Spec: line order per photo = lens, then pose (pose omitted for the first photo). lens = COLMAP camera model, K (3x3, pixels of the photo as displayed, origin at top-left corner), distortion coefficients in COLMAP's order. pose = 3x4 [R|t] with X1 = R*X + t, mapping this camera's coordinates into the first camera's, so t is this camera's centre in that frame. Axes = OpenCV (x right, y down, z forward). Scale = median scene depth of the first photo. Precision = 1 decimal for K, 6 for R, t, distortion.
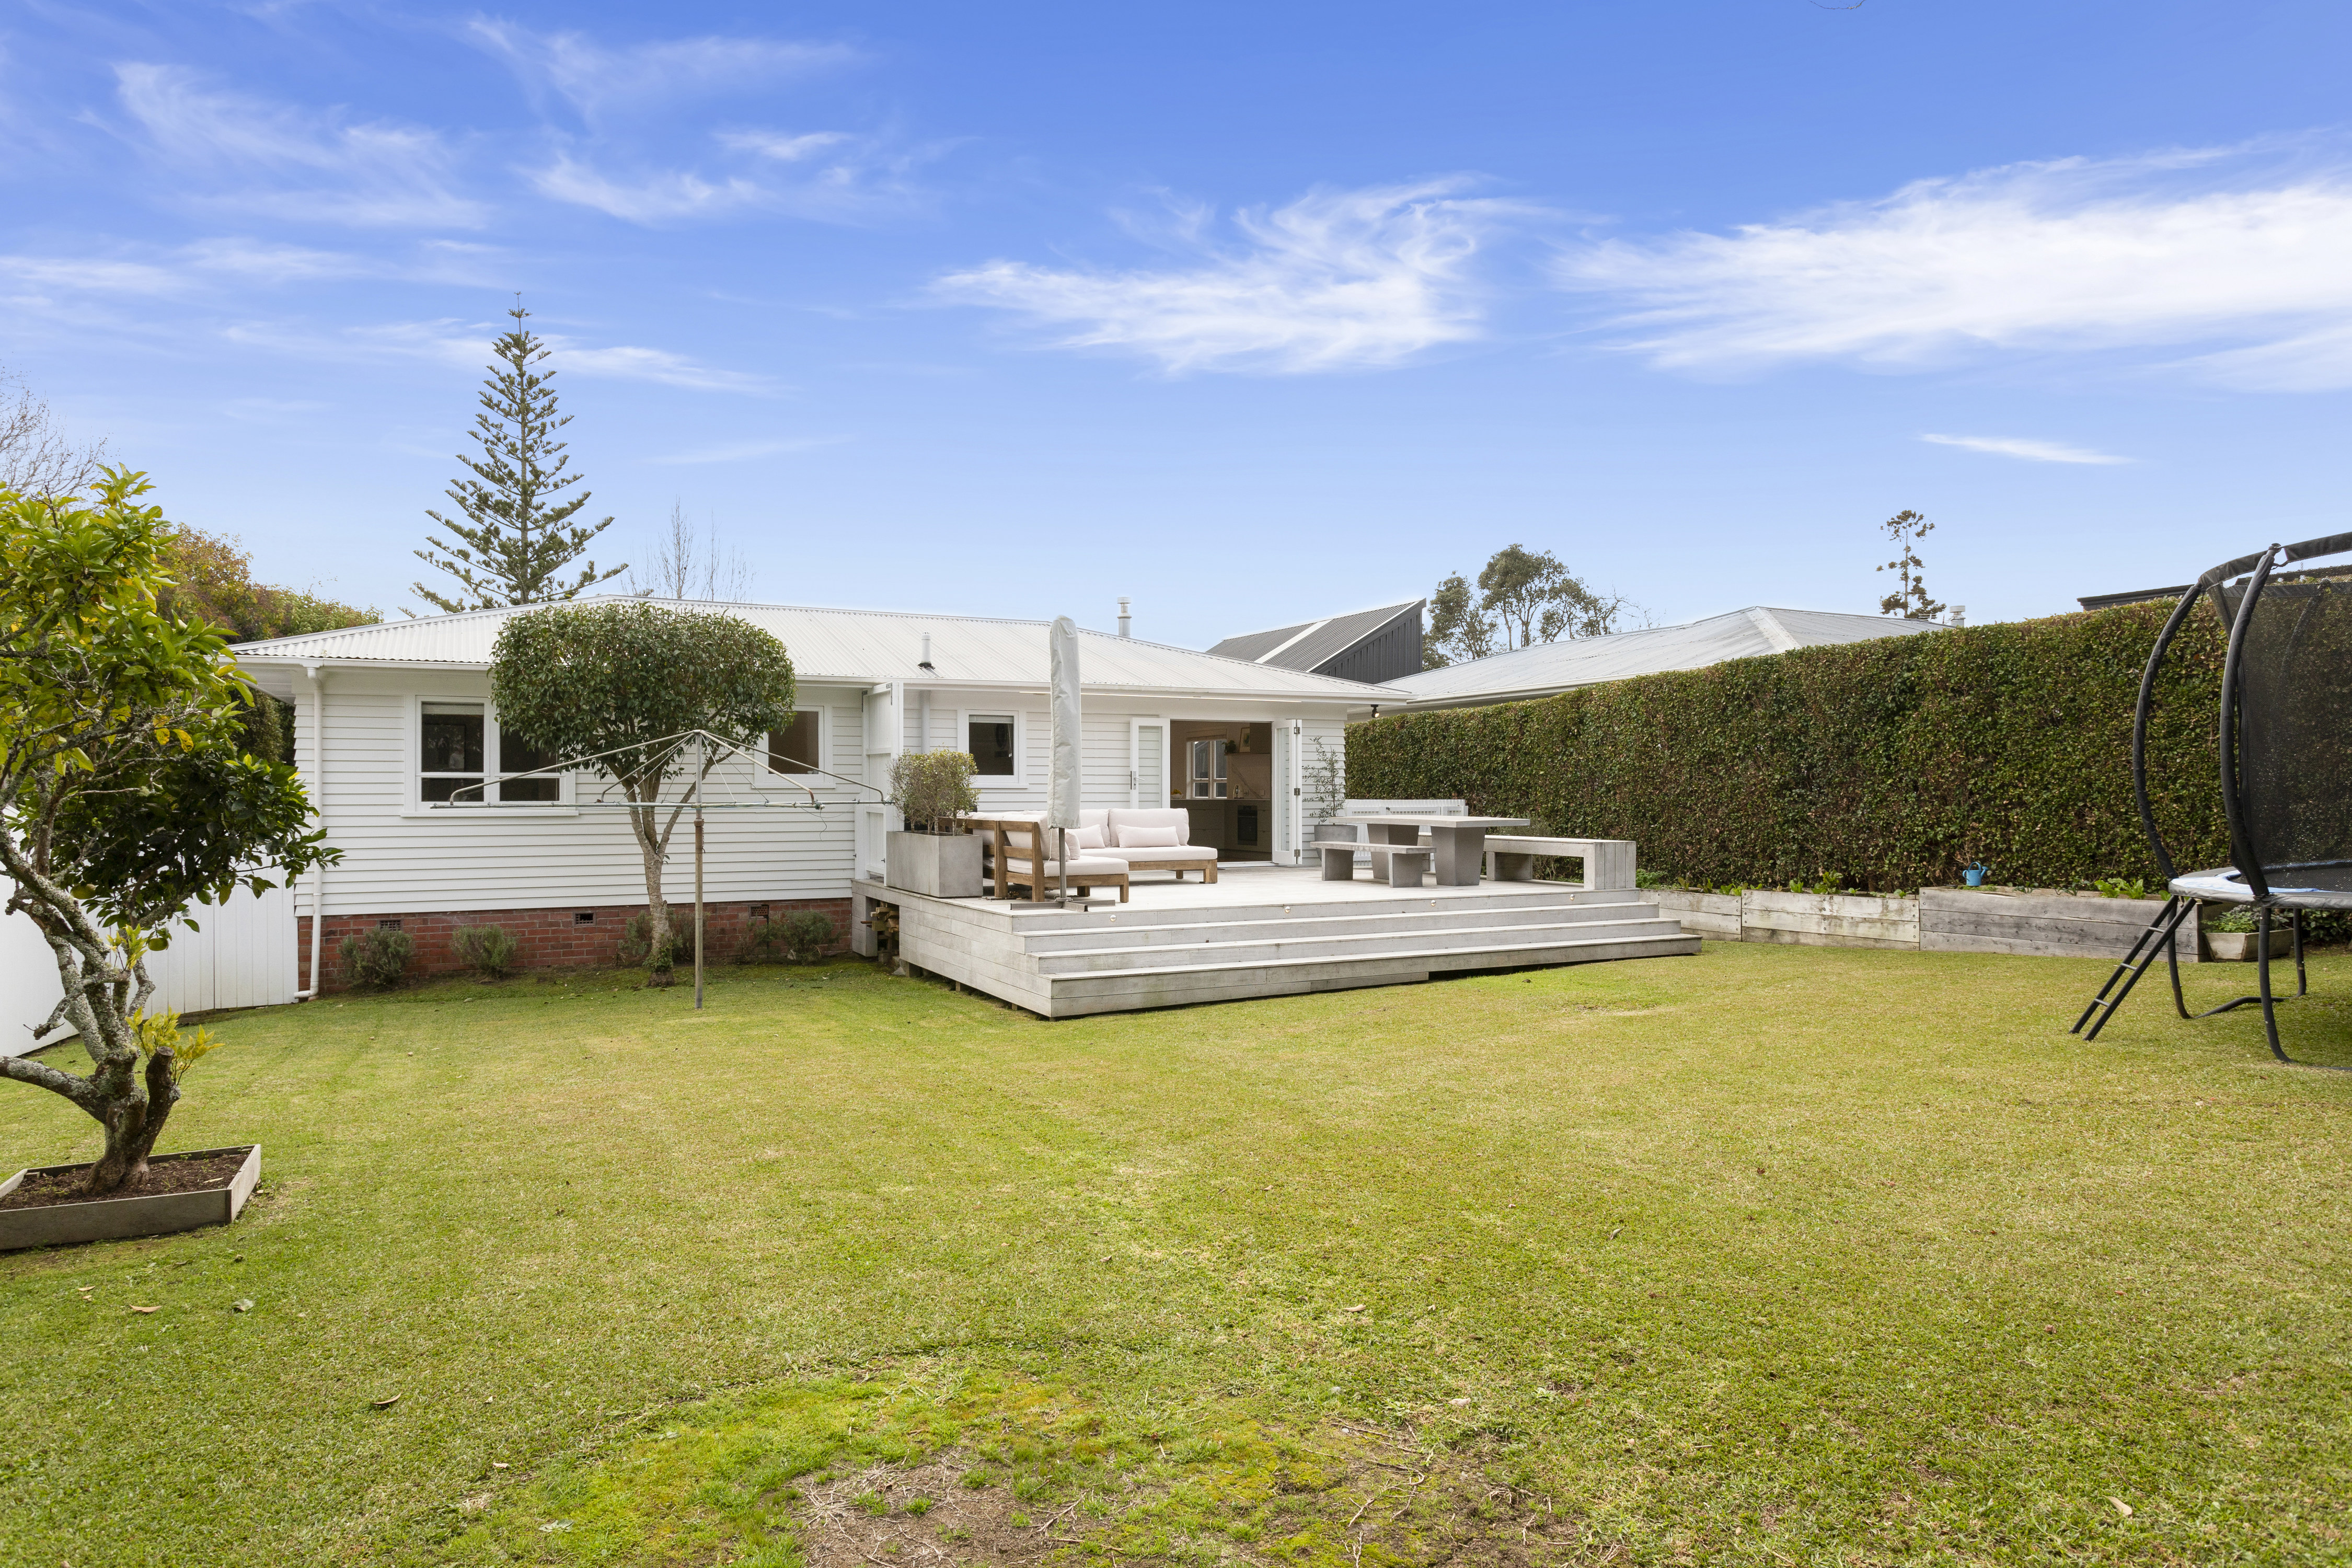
lens RADIAL K [[1408.3, 0, 1249.2], [0, 1408.3, 786.2], [0, 0, 1]] dist [-0.004295, -0.001092]
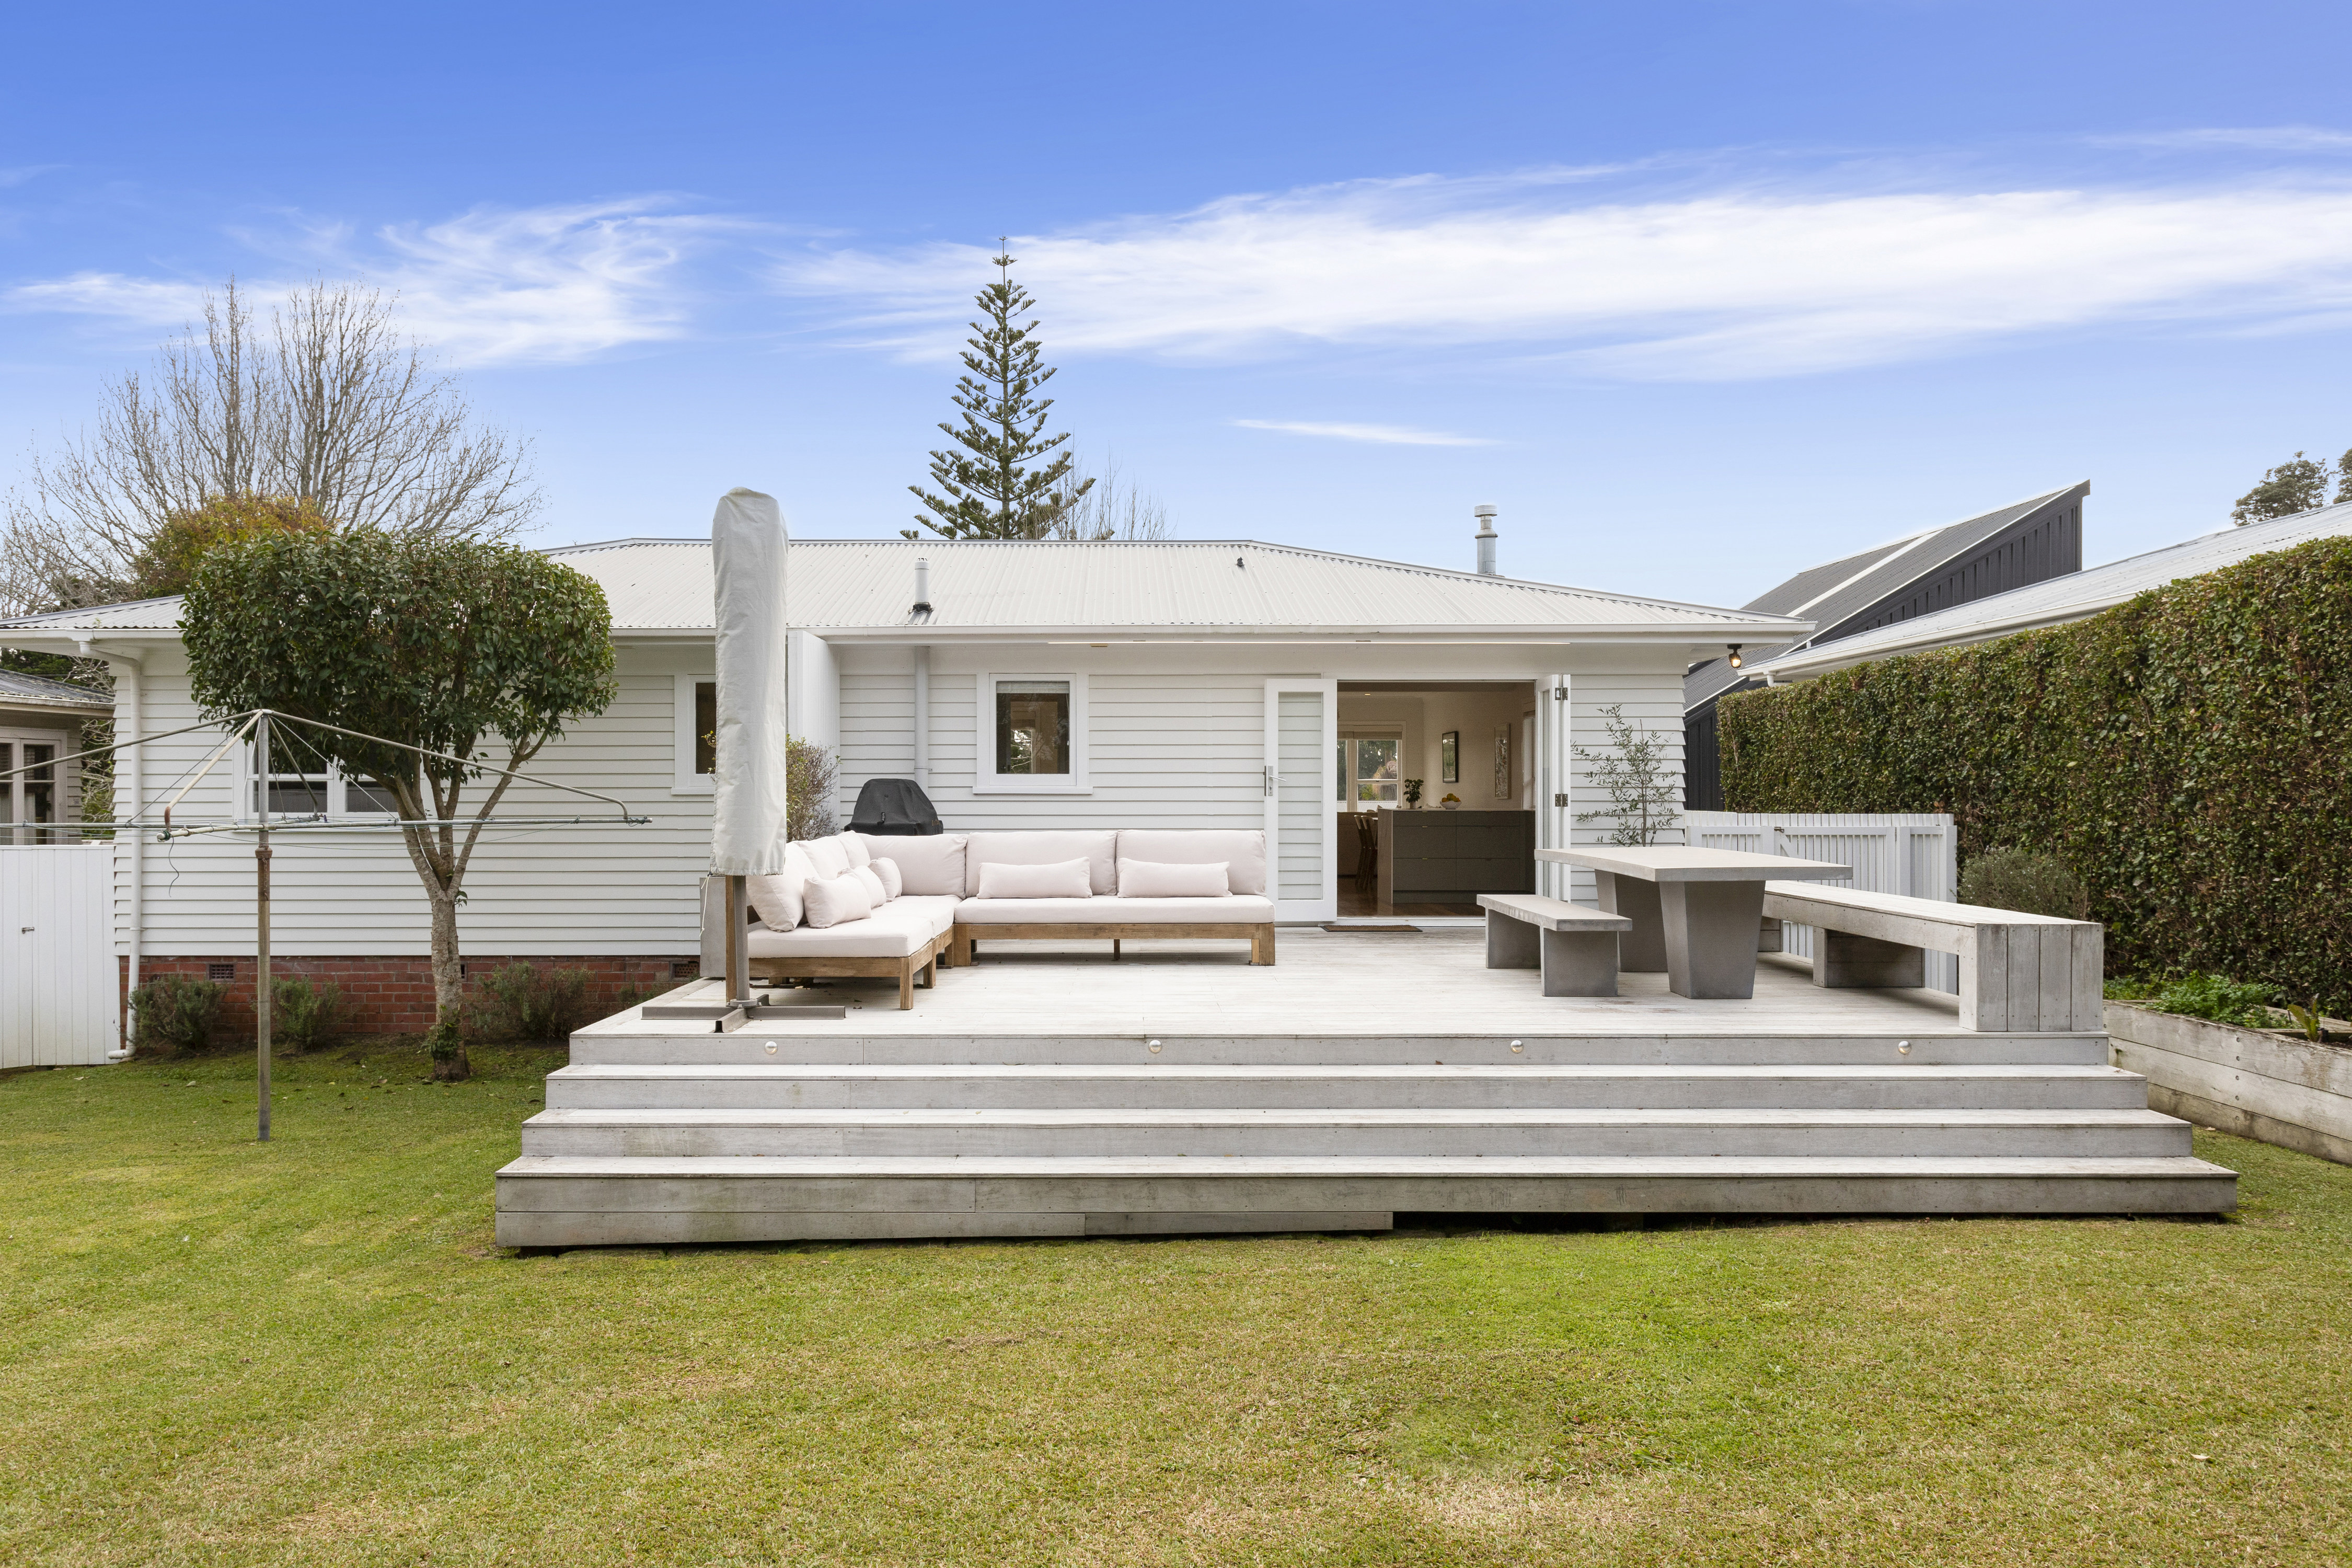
lens RADIAL K [[1638.1, 0, 1176.0], [0, 1638.1, 784.0], [0, 0, 1]] dist [0.000240, 0.002795]
pose [[0.881871, -0.000184, -0.471491, 0.207260], [0.000846, 0.999999, 0.001193, -0.003546], [0.471490, -0.001451, 0.881870, 0.335528]]
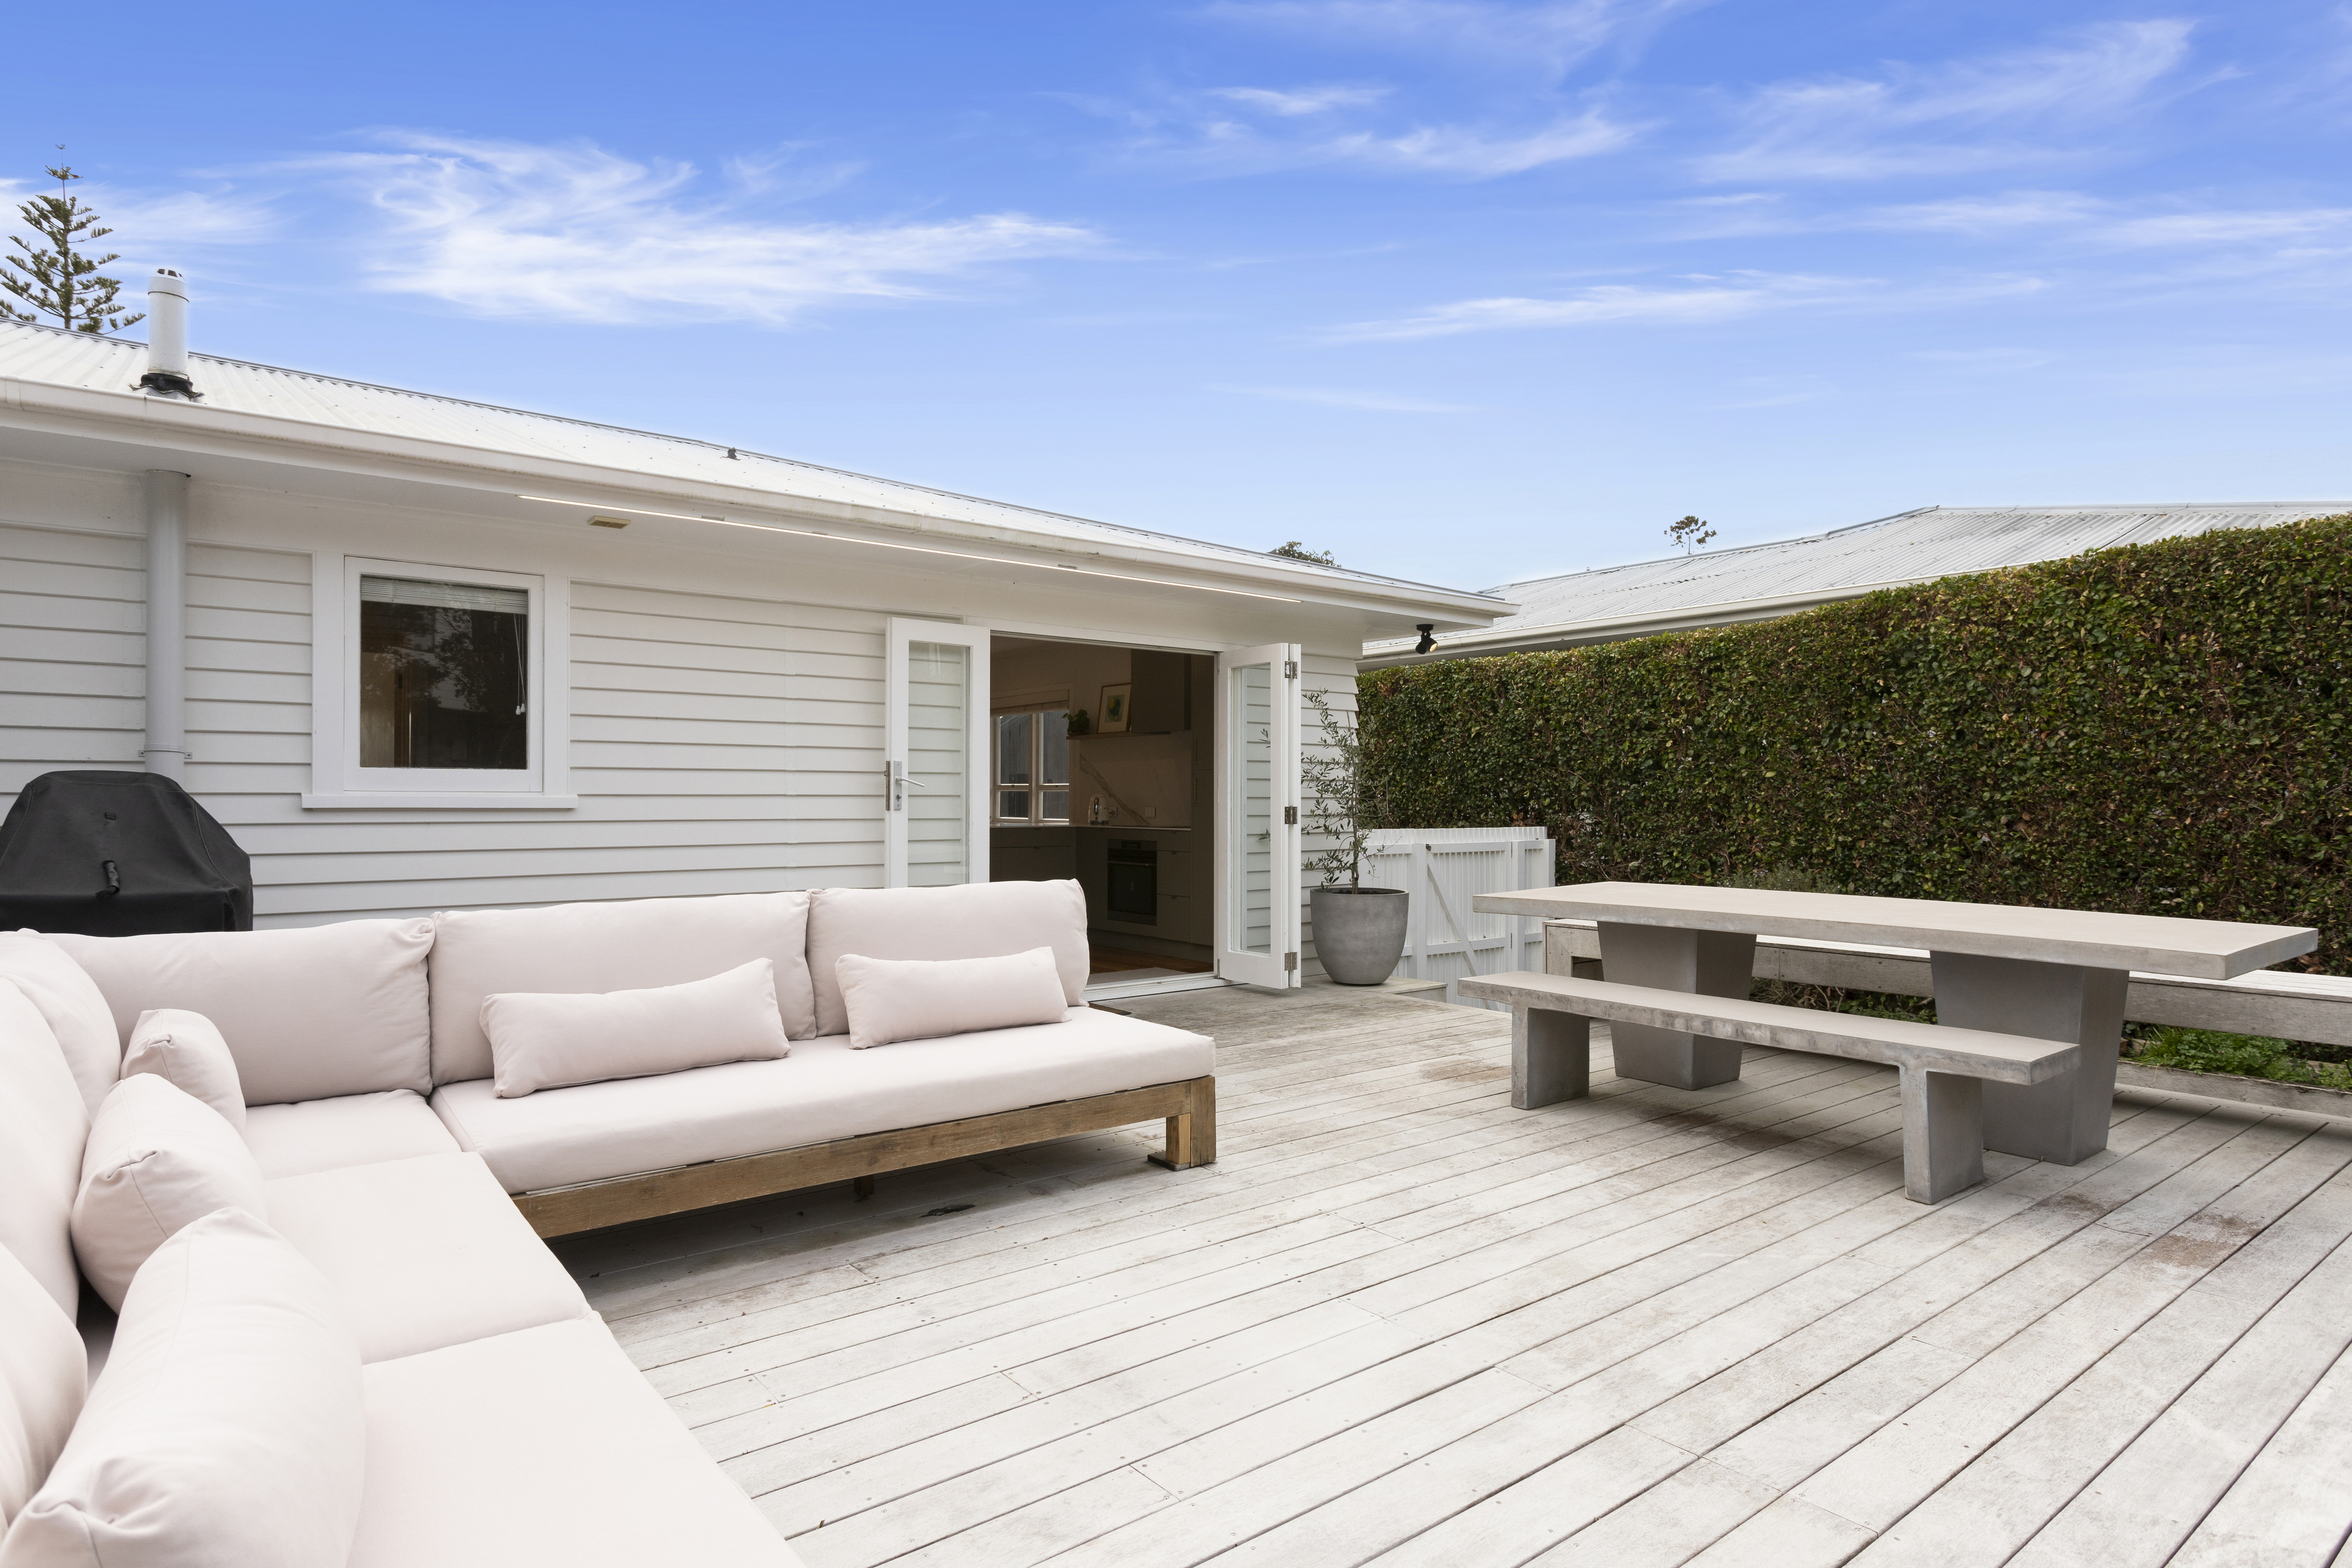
lens RADIAL K [[1255.1, 0, 1177.7], [0, 1255.1, 811.9], [0, 0, 1]] dist [-0.002586, 0.000510]
pose [[0.988654, 0.001631, 0.150205, -0.055036], [-0.003783, 0.999894, 0.014048, -0.002160], [-0.150166, -0.014457, 0.988555, 0.626575]]
